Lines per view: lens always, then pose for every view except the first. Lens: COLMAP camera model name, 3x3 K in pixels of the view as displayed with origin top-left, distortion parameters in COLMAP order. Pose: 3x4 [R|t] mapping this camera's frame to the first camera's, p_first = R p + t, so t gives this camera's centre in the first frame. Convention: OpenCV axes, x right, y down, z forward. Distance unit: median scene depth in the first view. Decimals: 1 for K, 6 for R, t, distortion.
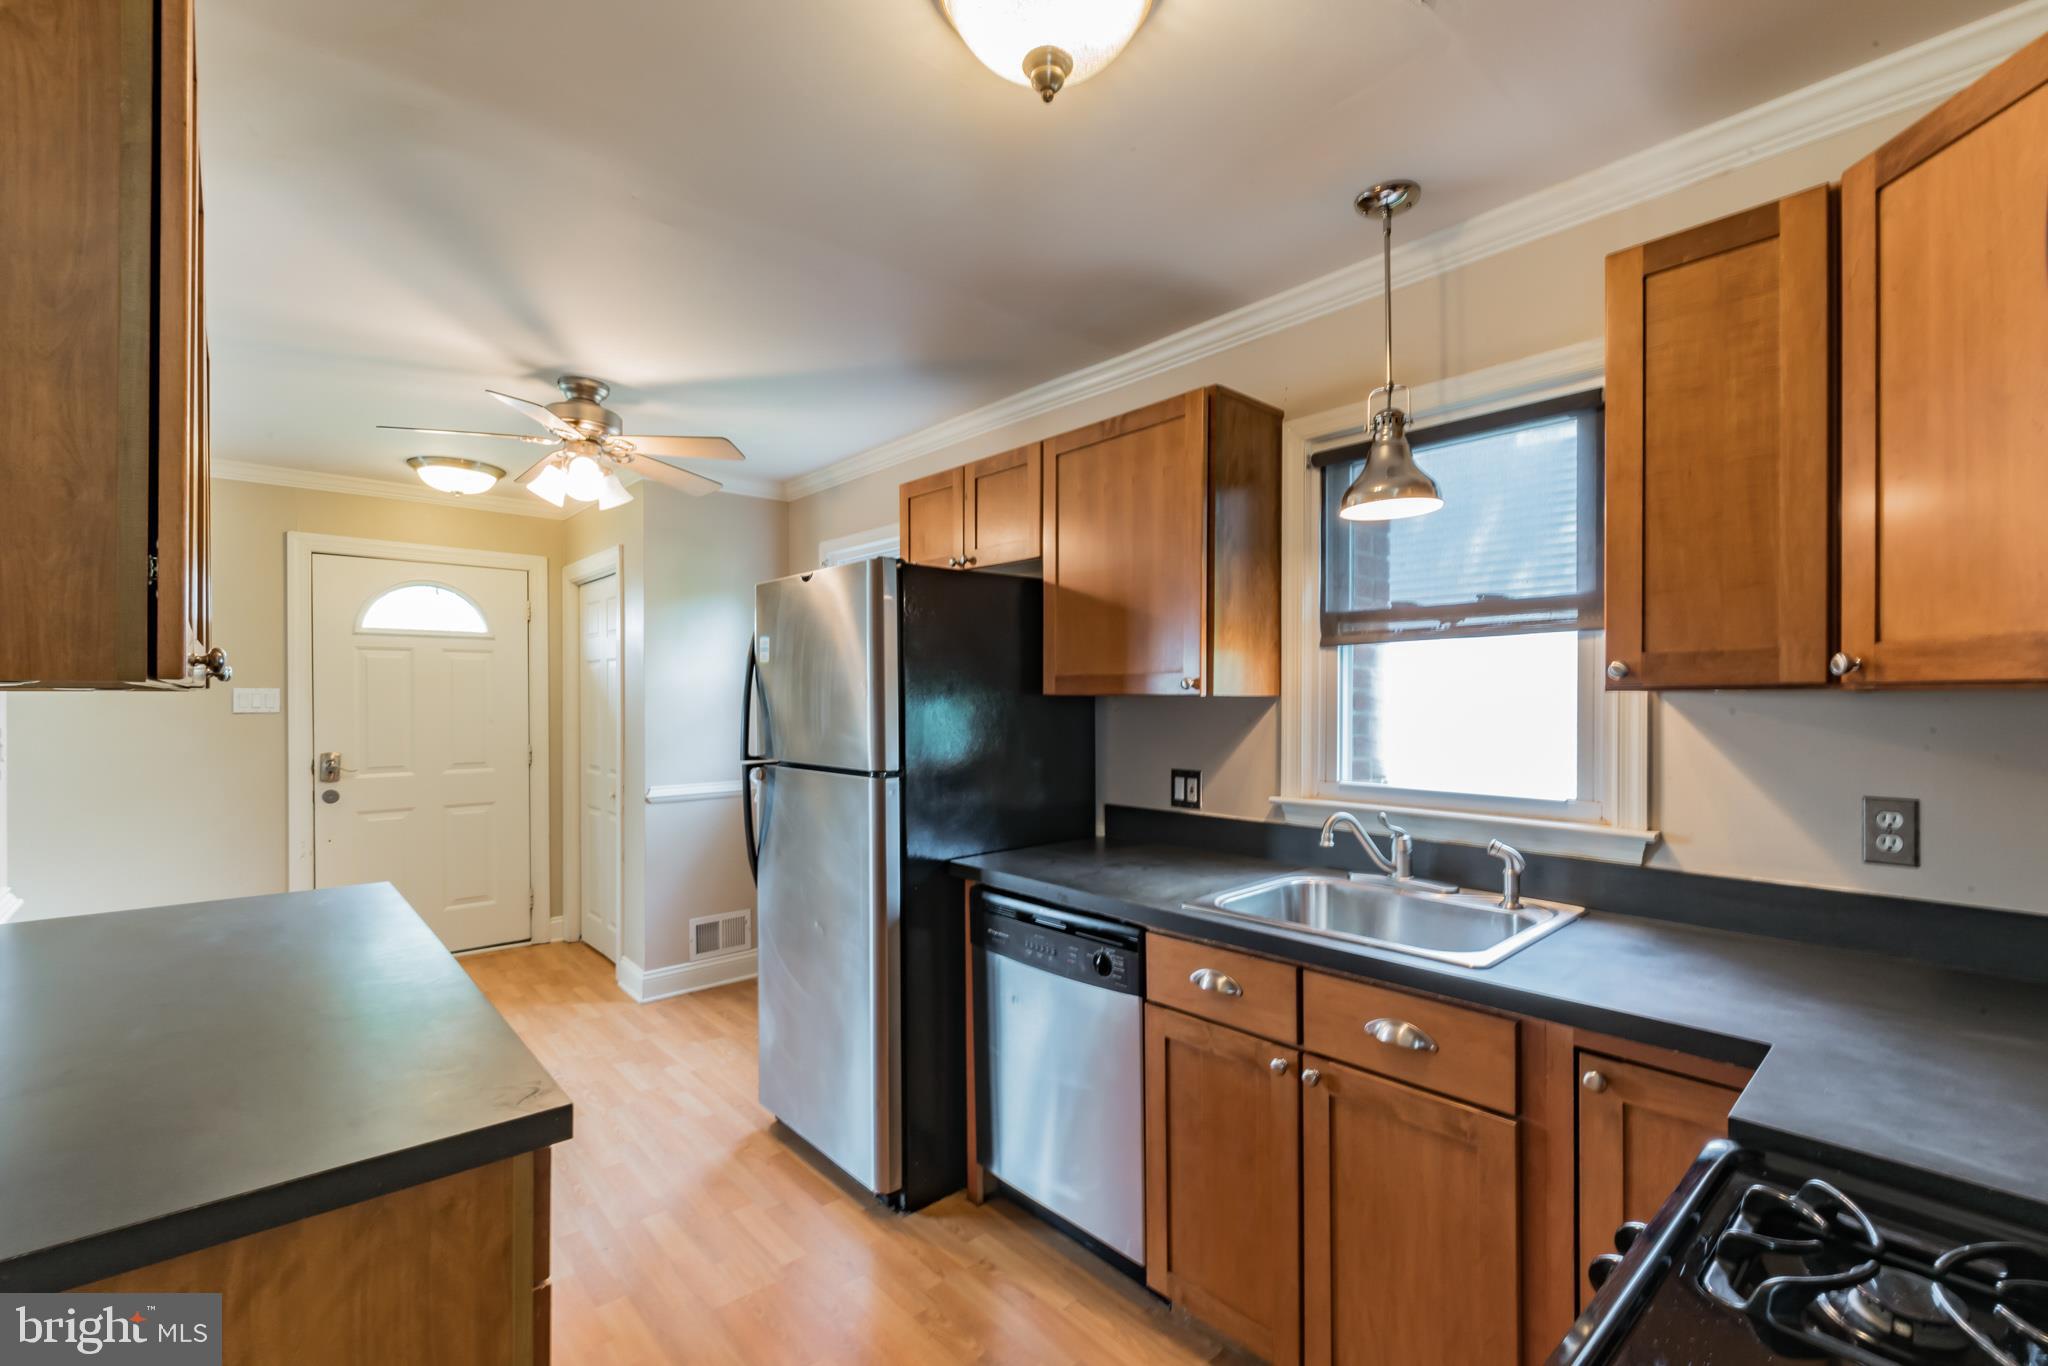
lens RADIAL K [[897.3, 0, 1036.4], [0, 897.3, 685.0], [0, 0, 1]] dist [0.003328, 0.000114]
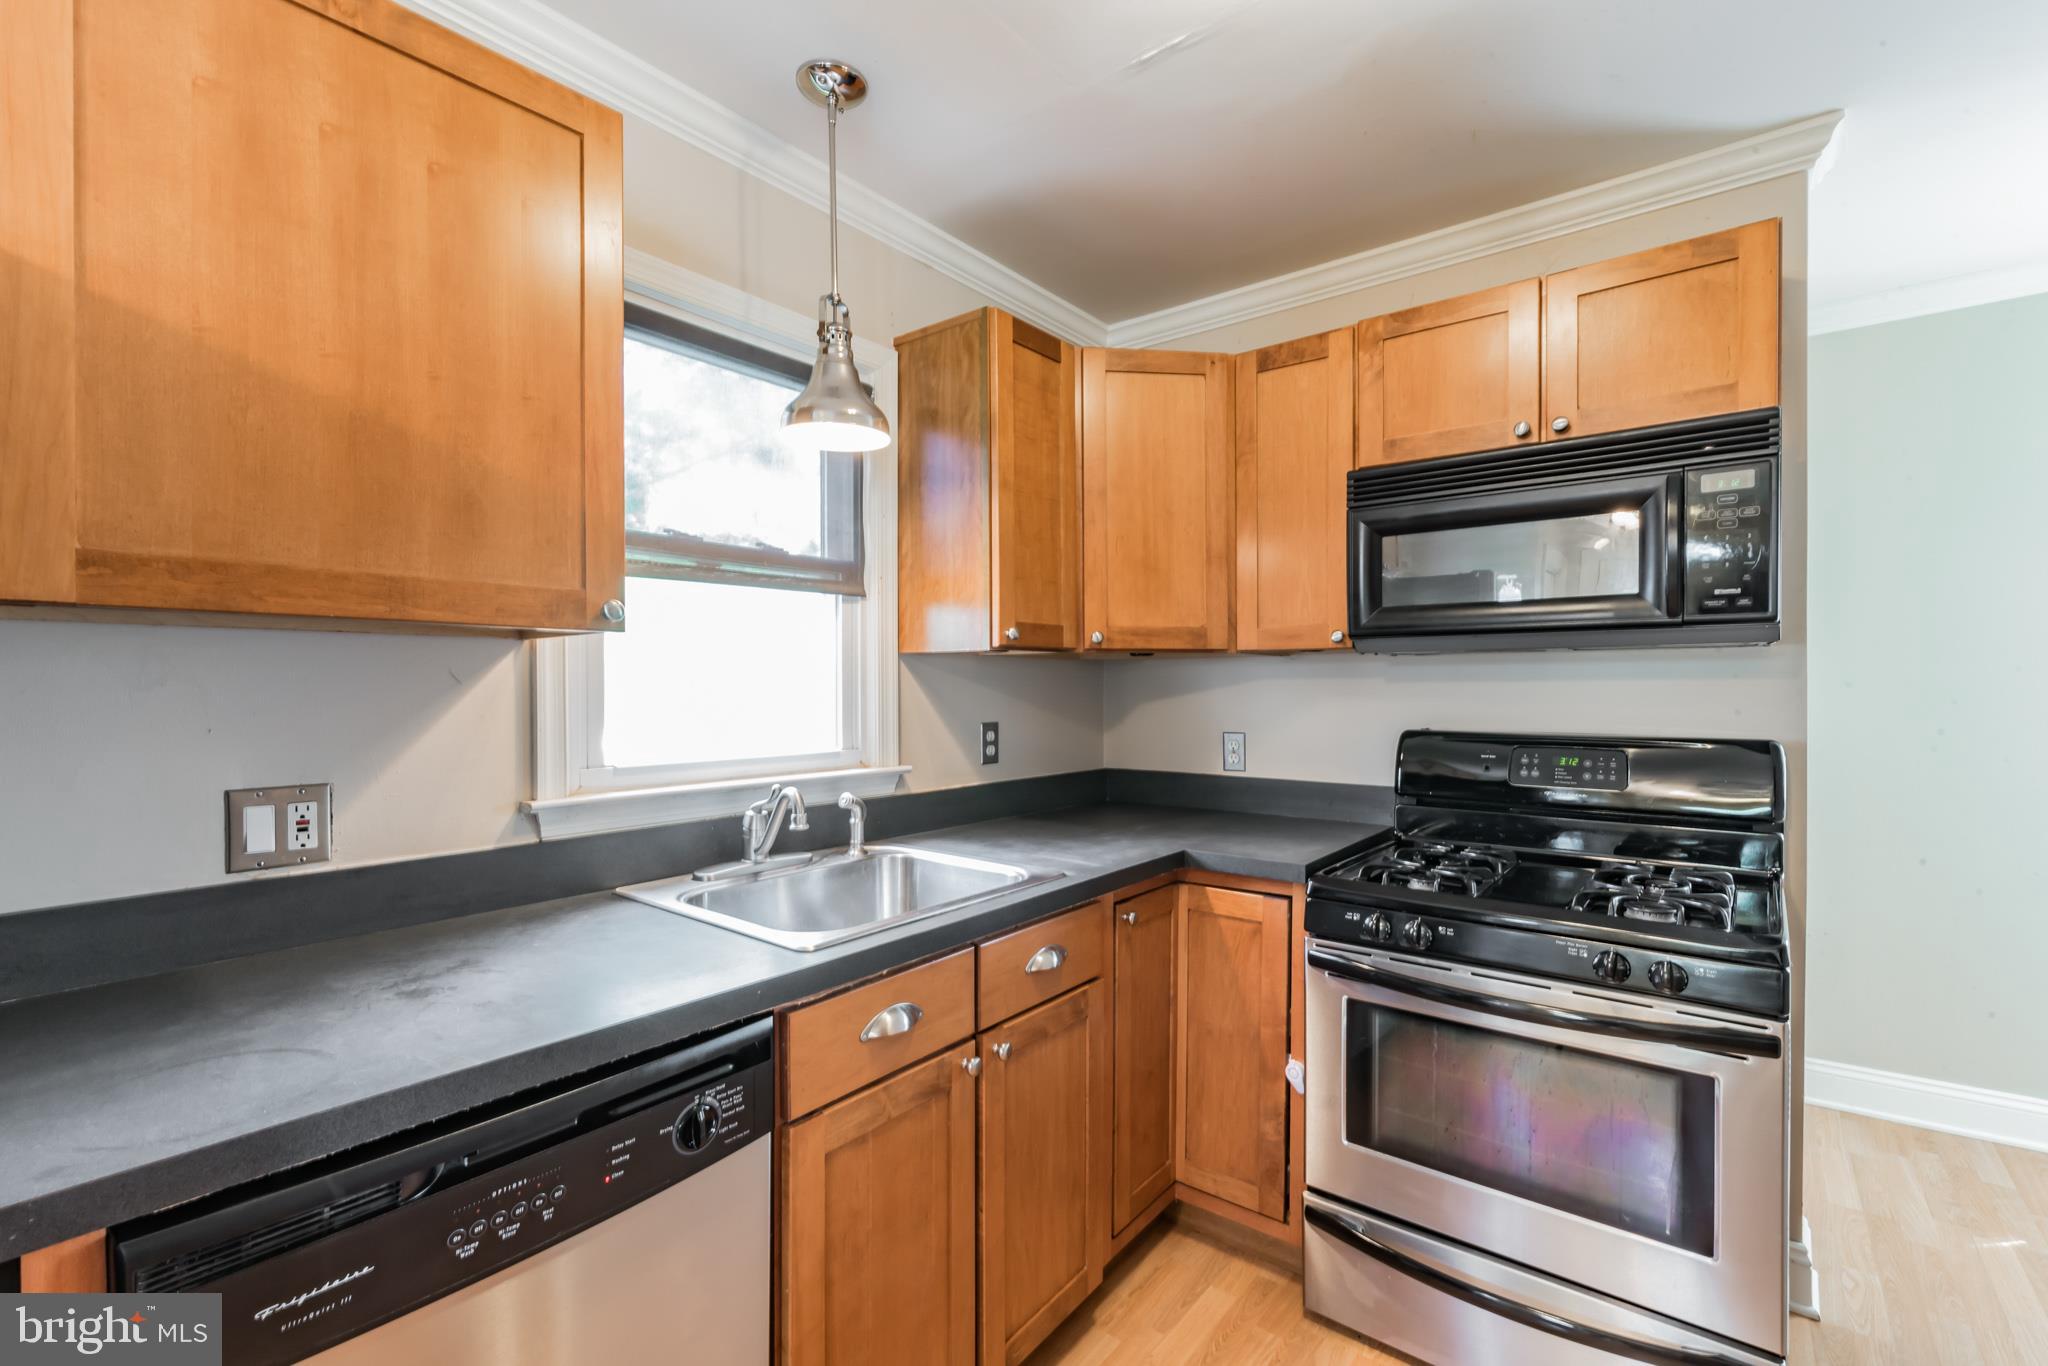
lens RADIAL K [[897.3, 0, 1028.0], [0, 897.3, 694.4], [0, 0, 1]] dist [0.003328, 0.000114]
pose [[-0.180294, -0.004154, 0.983604, -0.527272], [-0.012028, 0.999926, 0.002019, 0.057312], [-0.983539, -0.011467, -0.180330, 0.990477]]
